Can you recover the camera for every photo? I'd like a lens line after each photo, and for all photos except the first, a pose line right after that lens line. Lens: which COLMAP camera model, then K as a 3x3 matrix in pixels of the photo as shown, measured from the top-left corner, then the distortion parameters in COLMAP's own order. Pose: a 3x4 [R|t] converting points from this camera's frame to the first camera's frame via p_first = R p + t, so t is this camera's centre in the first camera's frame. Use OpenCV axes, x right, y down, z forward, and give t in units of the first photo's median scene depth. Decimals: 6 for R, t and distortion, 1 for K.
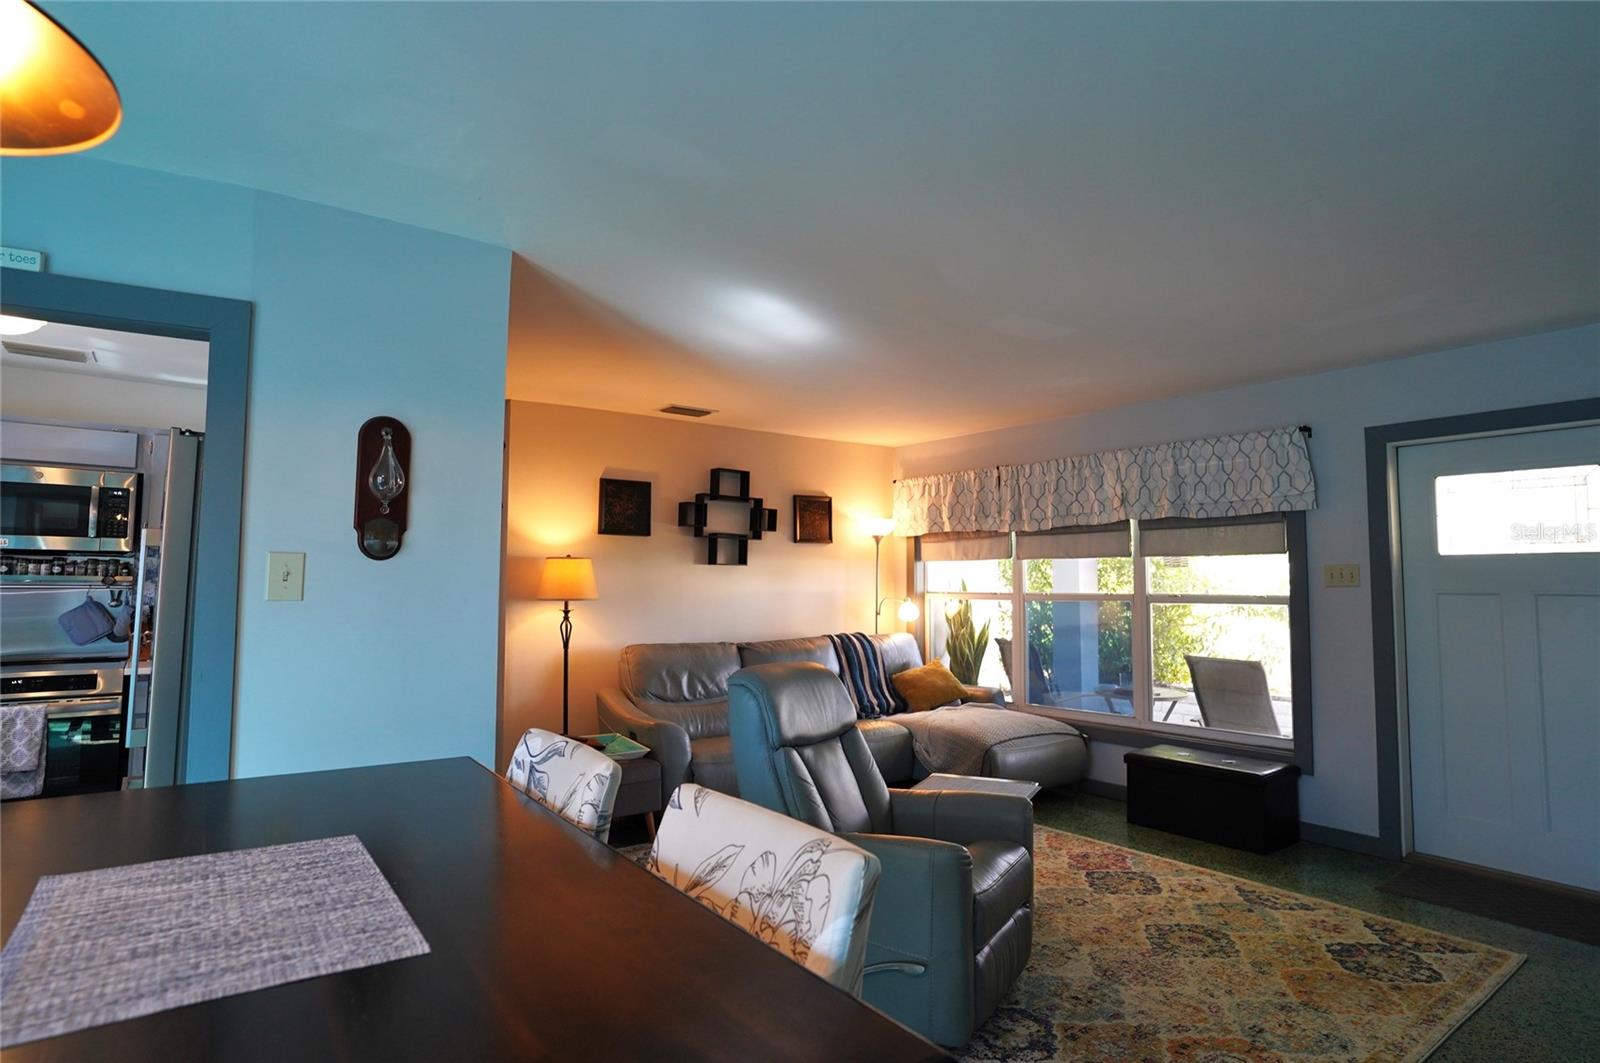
lens RADIAL K [[864.2, 0, 767.0], [0, 864.2, 523.2], [0, 0, 1]] dist [-0.060868, 0.035917]
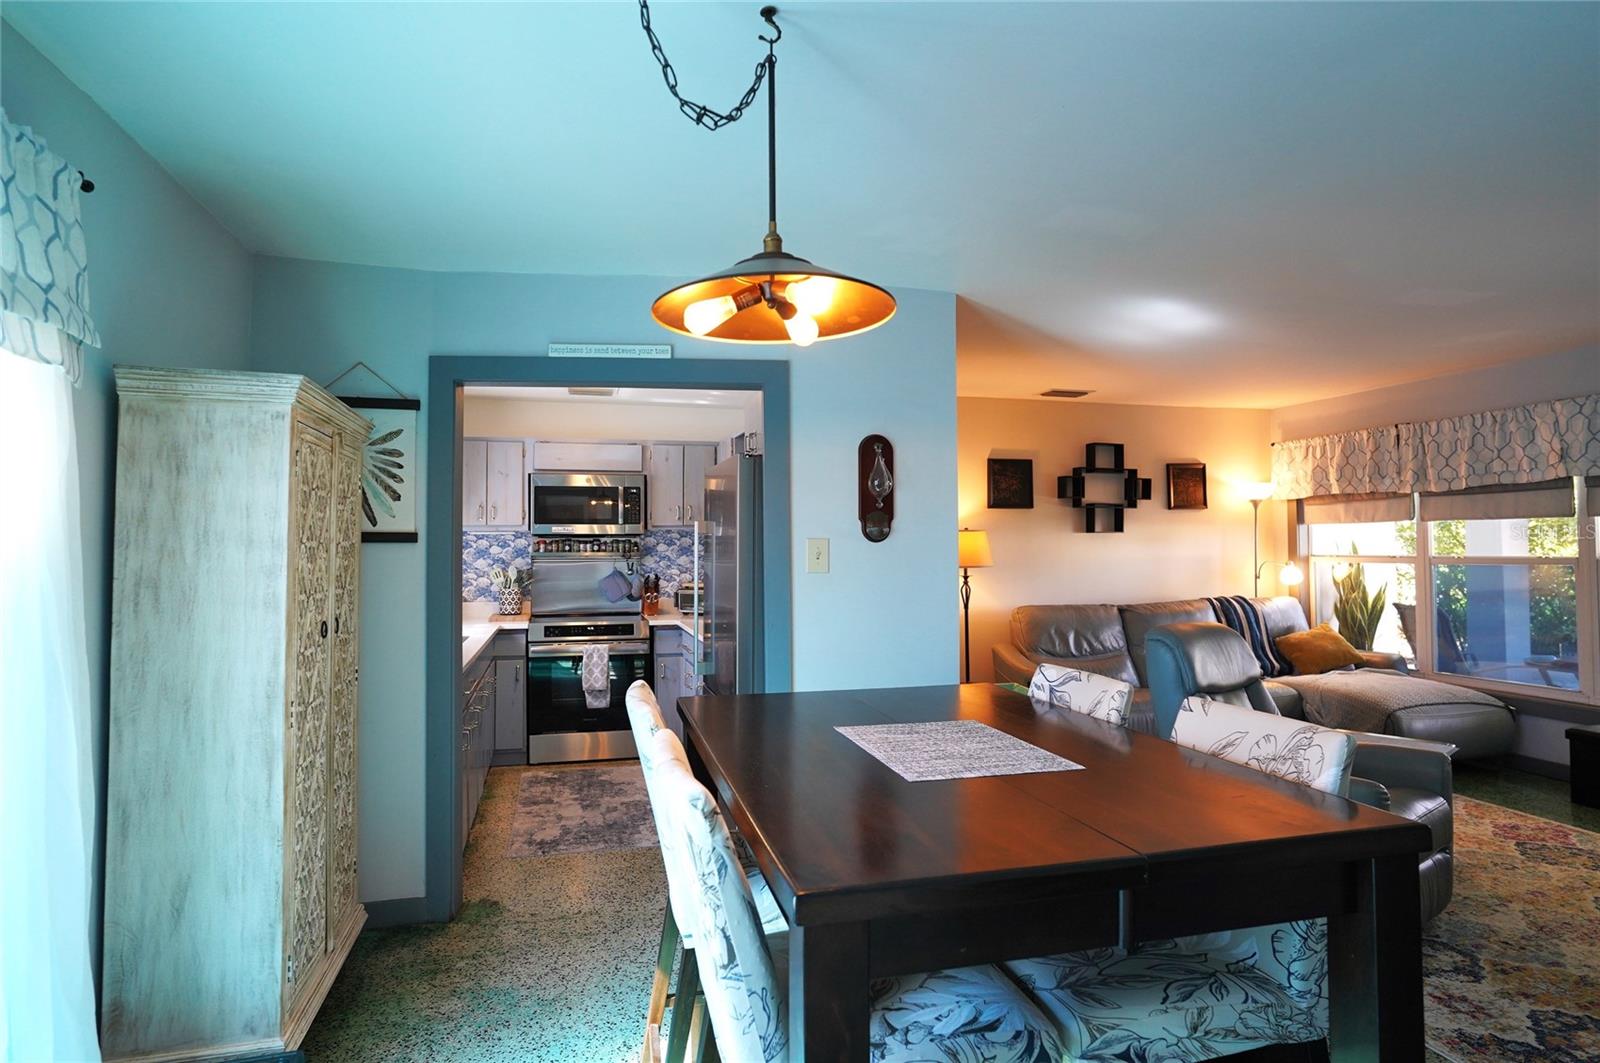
lens RADIAL K [[864.2, 0, 767.0], [0, 864.2, 523.2], [0, 0, 1]] dist [-0.060868, 0.035917]
pose [[0.932711, -0.021005, -0.360011, -0.057321], [0.037103, 0.998594, 0.037862, -0.020832], [0.358710, -0.048671, 0.932179, -0.154887]]
